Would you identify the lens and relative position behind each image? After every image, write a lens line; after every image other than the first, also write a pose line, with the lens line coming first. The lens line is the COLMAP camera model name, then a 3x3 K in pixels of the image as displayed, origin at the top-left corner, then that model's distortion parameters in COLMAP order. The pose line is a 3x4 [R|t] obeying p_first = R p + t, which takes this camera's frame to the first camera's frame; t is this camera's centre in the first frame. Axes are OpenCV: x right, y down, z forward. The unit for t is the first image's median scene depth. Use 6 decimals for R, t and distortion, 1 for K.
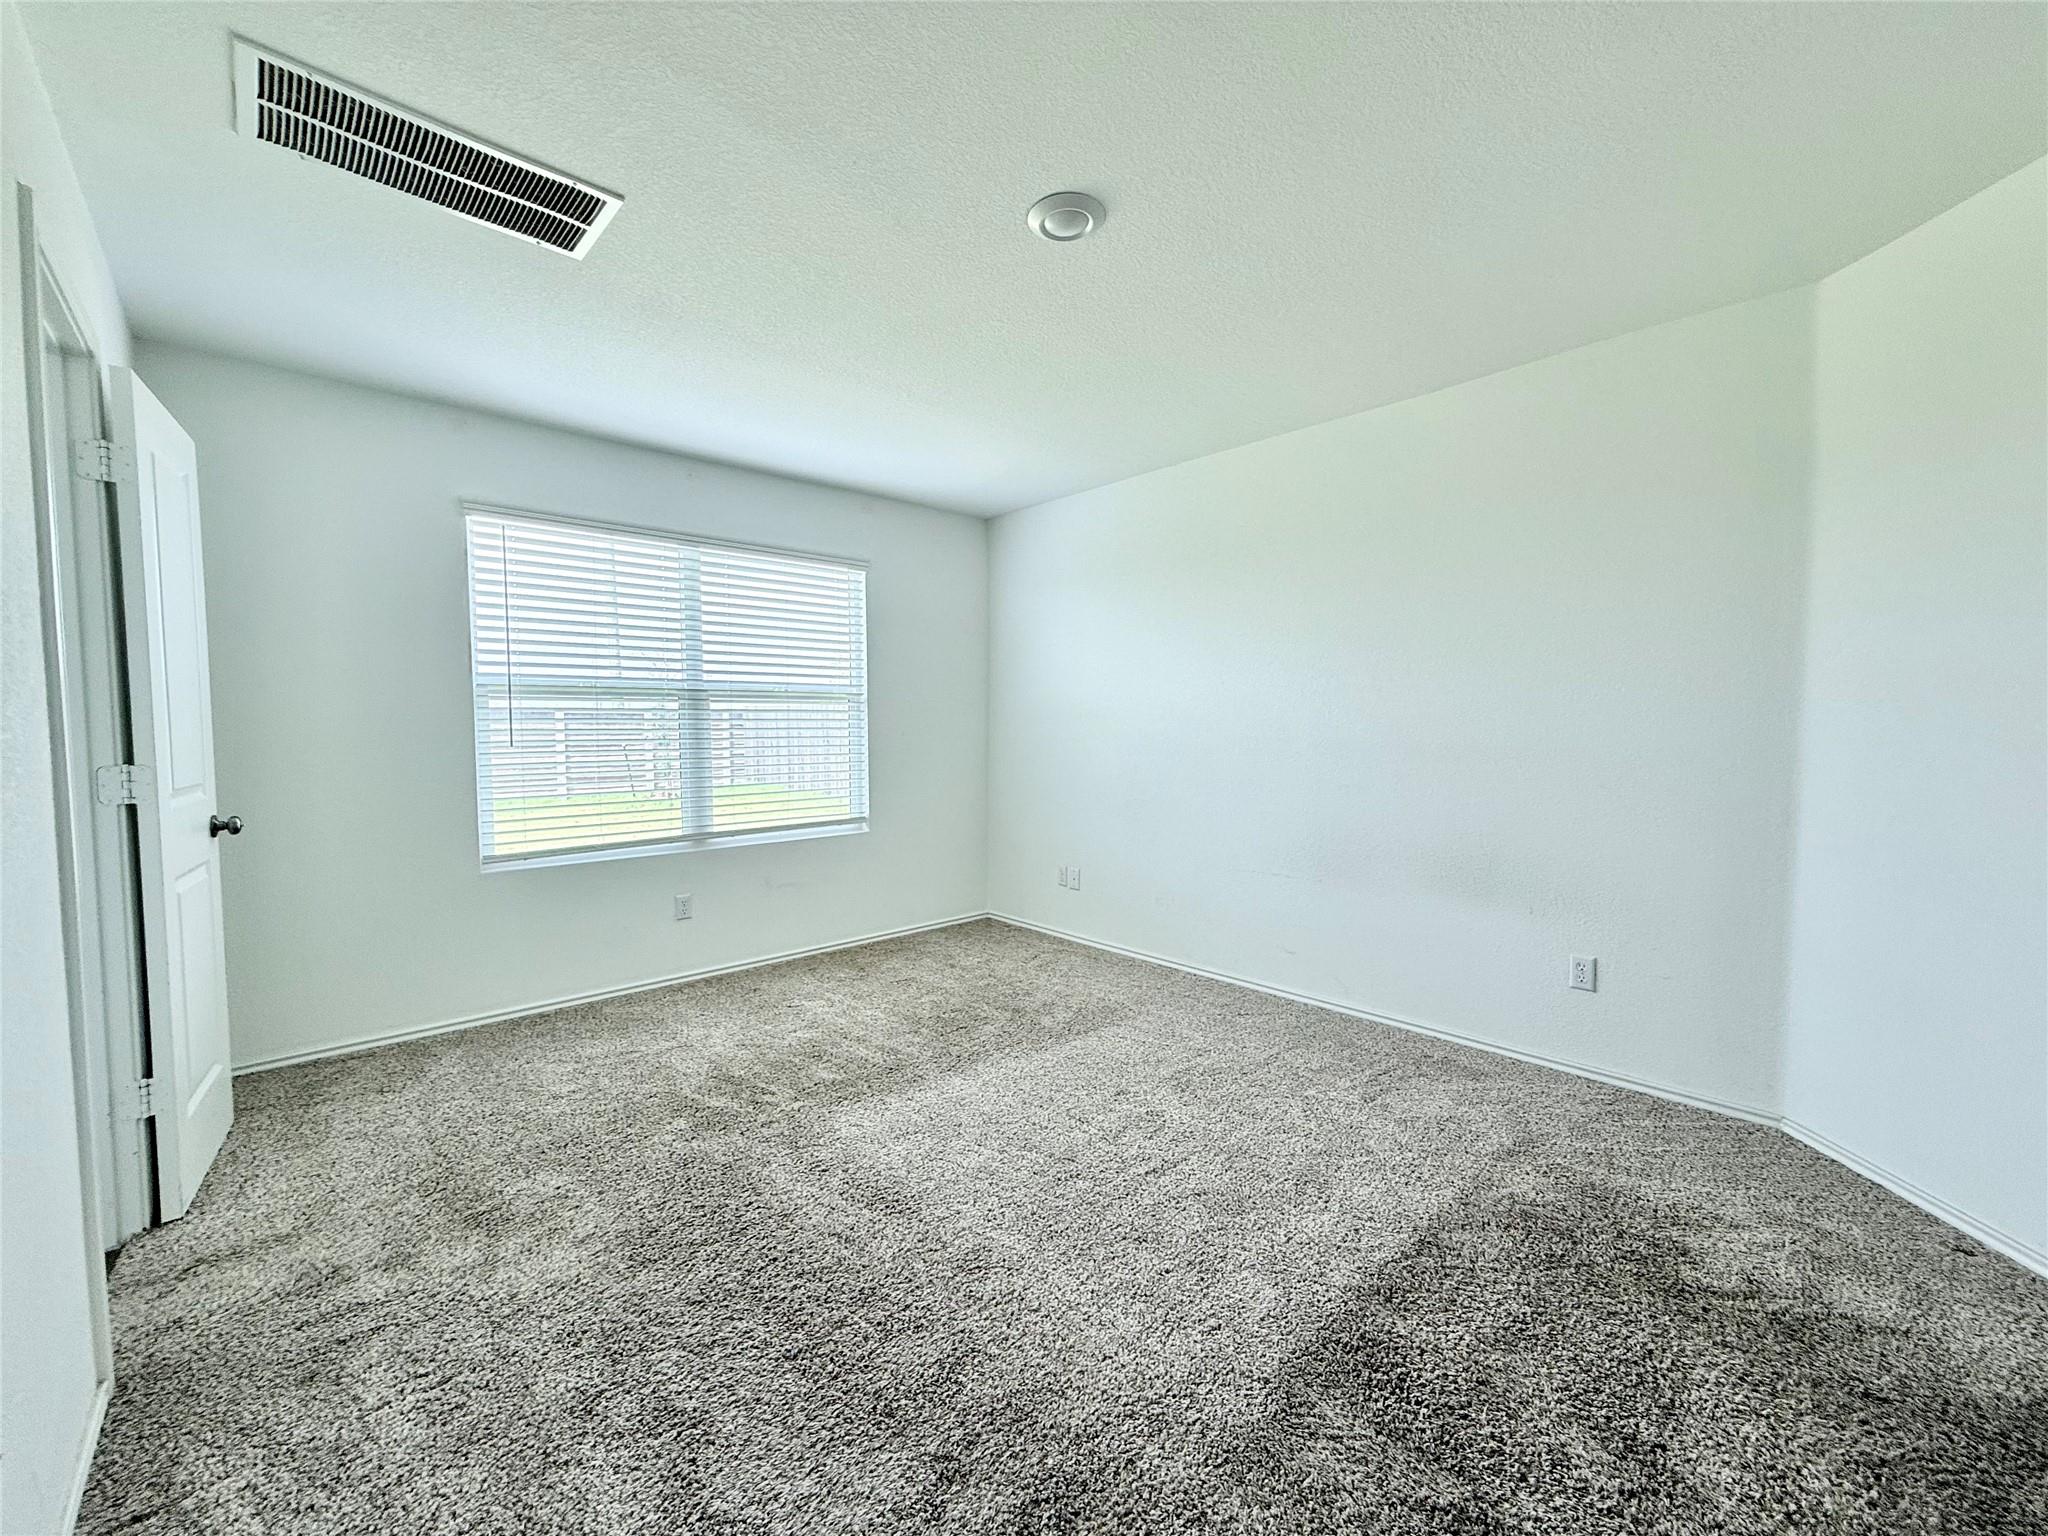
lens RADIAL K [[817.3, 0, 1030.6], [0, 817.3, 755.5], [0, 0, 1]] dist [0.001017, -0.000572]
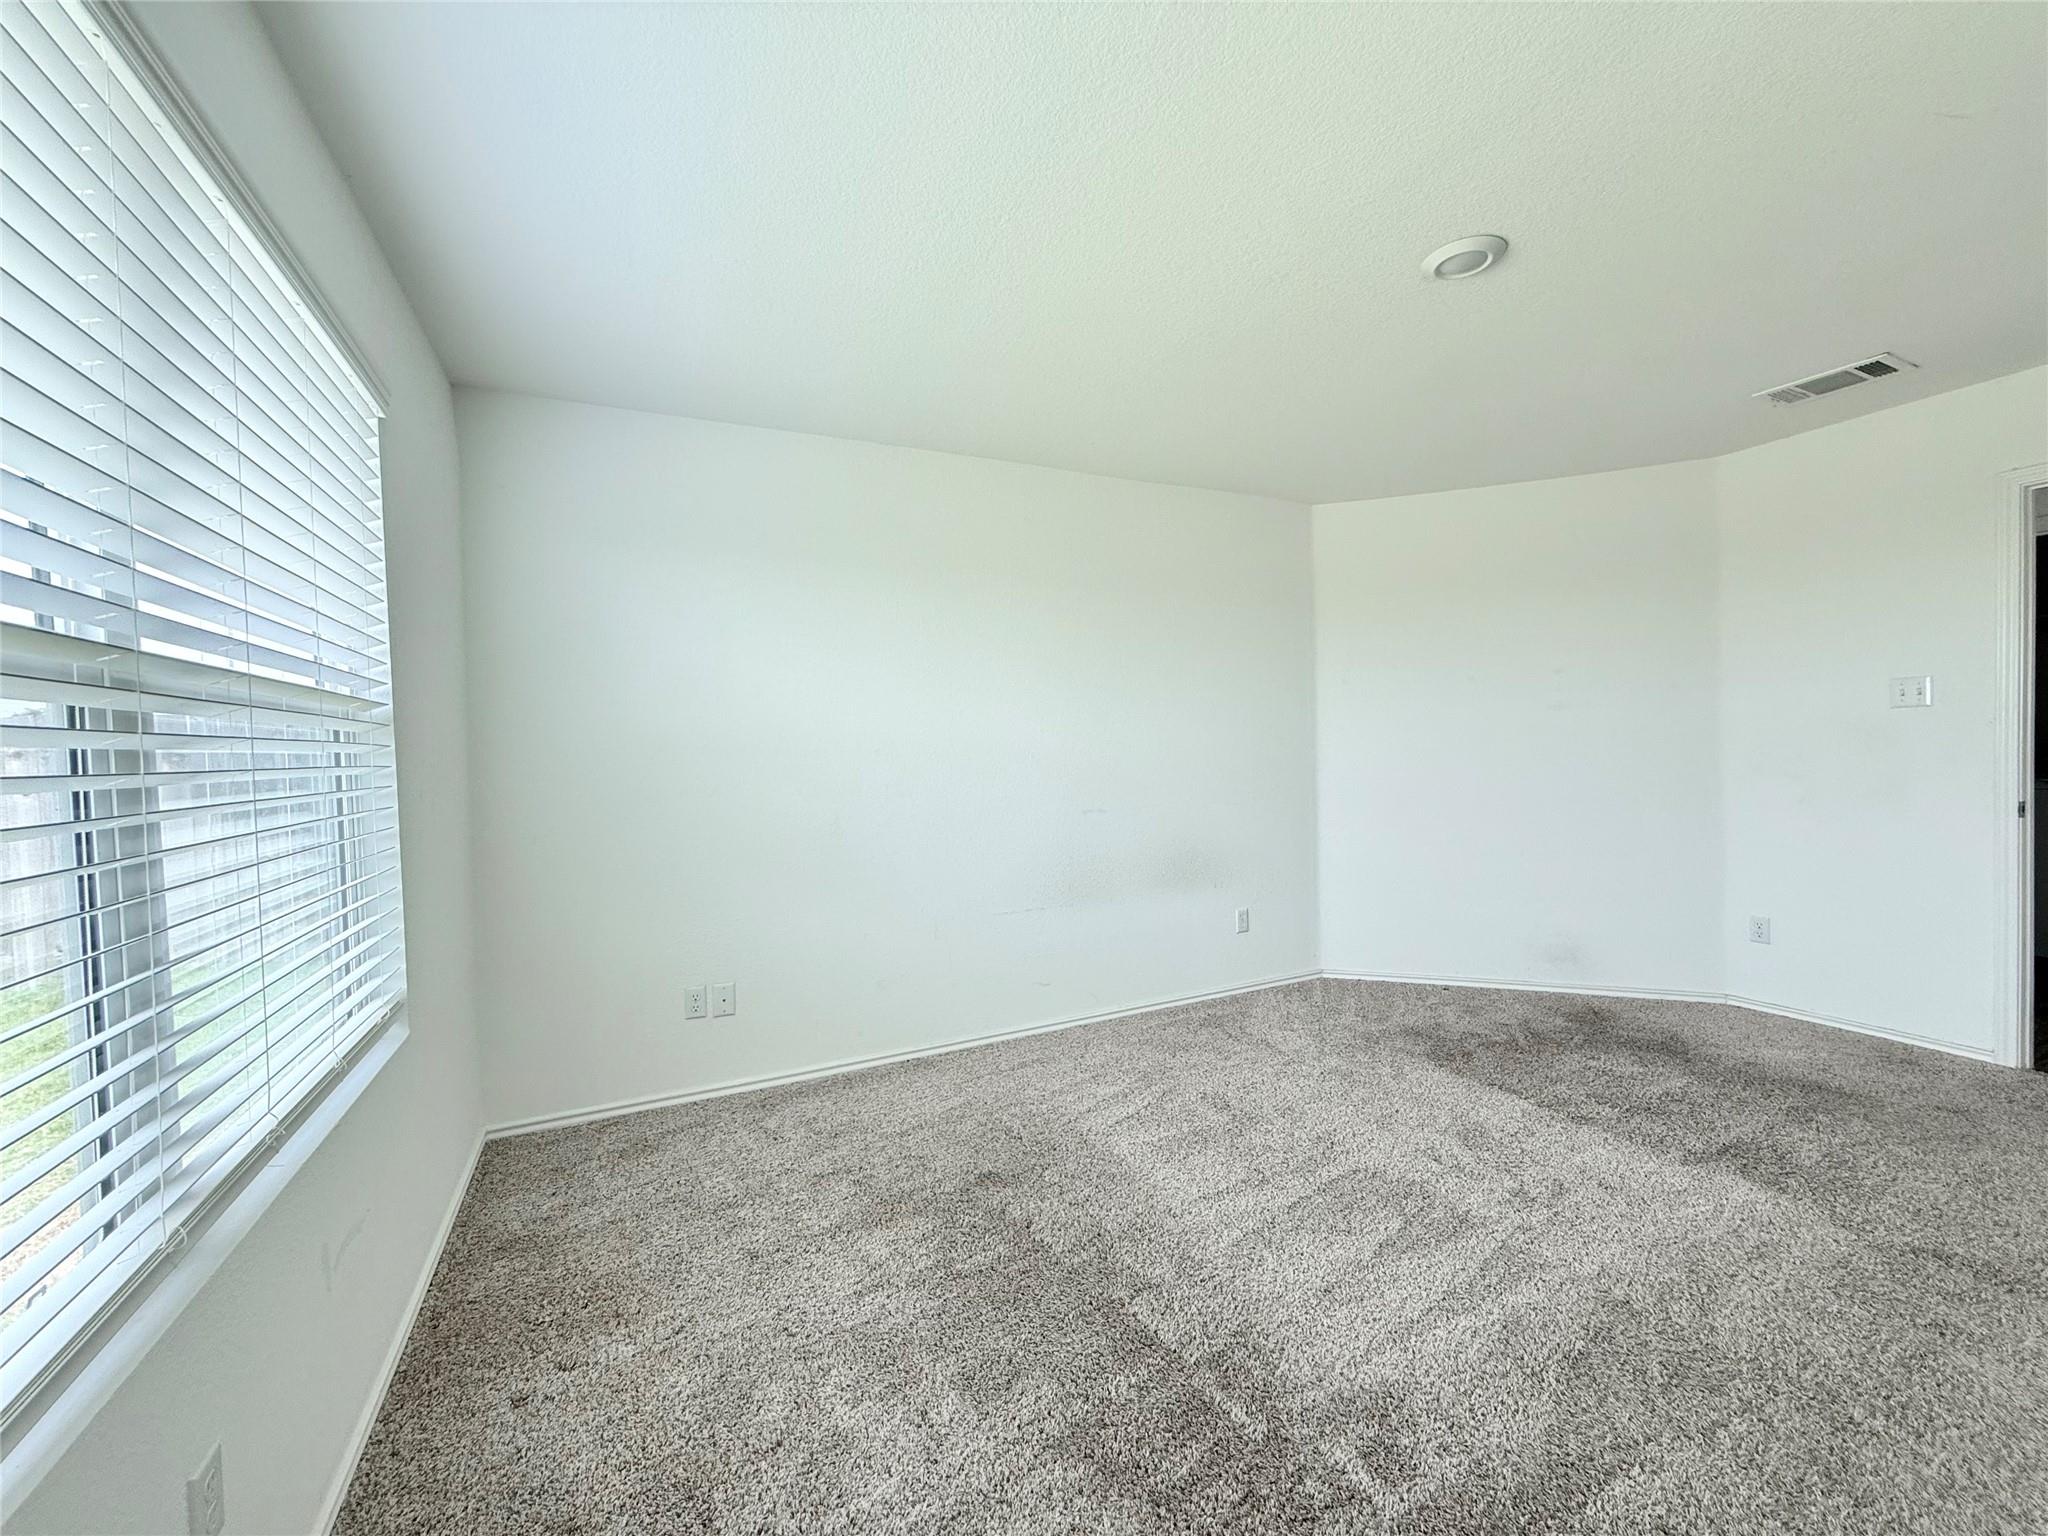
lens RADIAL K [[817.3, 0, 1026.9], [0, 817.3, 765.8], [0, 0, 1]] dist [0.001017, -0.000572]
pose [[0.293515, -0.025610, 0.955611, -0.819263], [0.062849, 0.997995, 0.007442, -0.043971], [-0.953886, 0.057875, 0.294537, 0.926129]]
